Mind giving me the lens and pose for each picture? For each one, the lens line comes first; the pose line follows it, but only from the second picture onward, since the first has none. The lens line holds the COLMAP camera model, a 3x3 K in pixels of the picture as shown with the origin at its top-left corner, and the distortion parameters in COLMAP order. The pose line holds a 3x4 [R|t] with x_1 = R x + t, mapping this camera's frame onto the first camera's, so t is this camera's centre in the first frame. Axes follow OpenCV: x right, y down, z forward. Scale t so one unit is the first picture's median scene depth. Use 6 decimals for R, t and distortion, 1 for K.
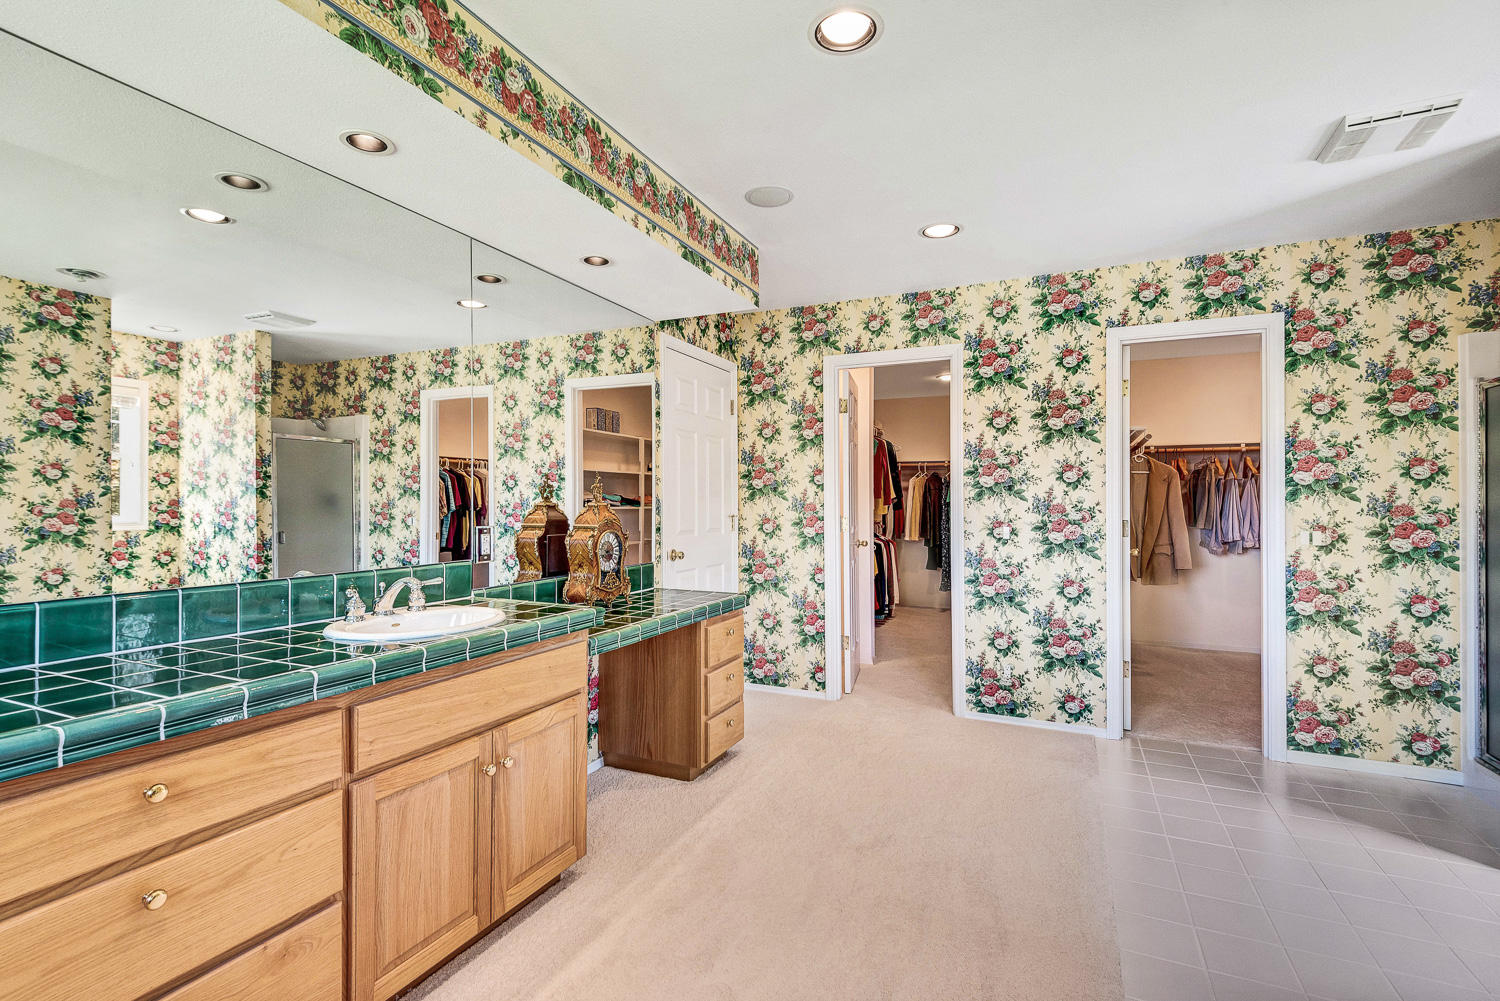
lens RADIAL K [[691.3, 0, 750.6], [0, 691.3, 499.3], [0, 0, 1]] dist [0.000135, 0.000003]
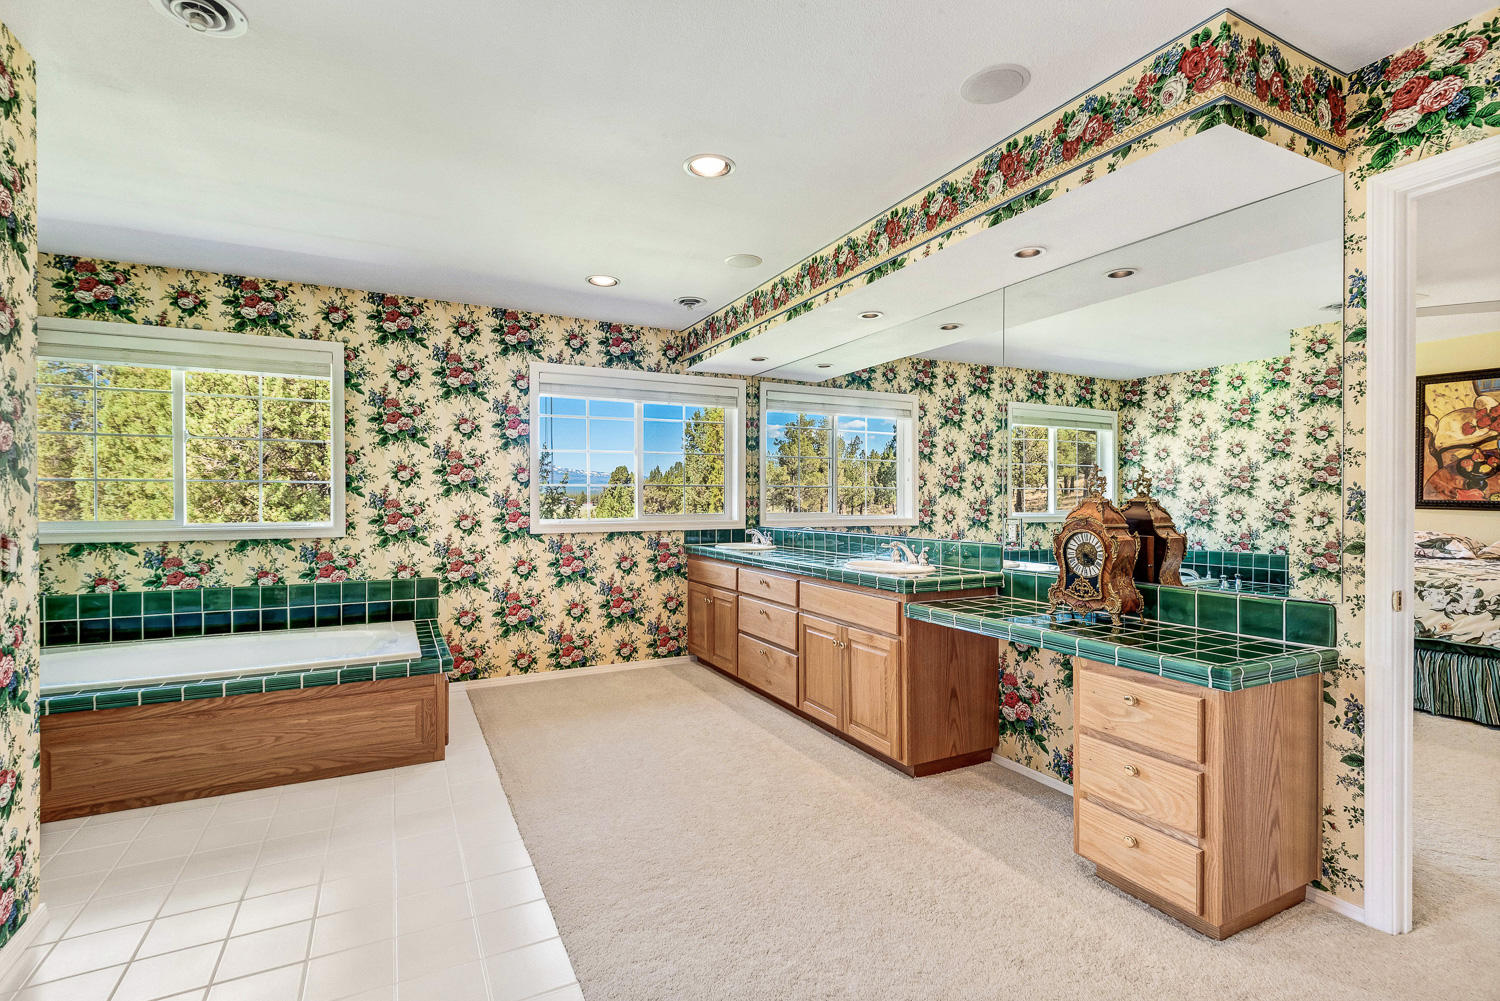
lens RADIAL K [[691.3, 0, 750.4], [0, 691.3, 502.9], [0, 0, 1]] dist [0.000135, 0.000003]
pose [[-0.622597, 0.002752, -0.782538, 0.988245], [0.003262, 0.999994, 0.000921, 0.011863], [0.782536, -0.001979, -0.622603, 1.611490]]
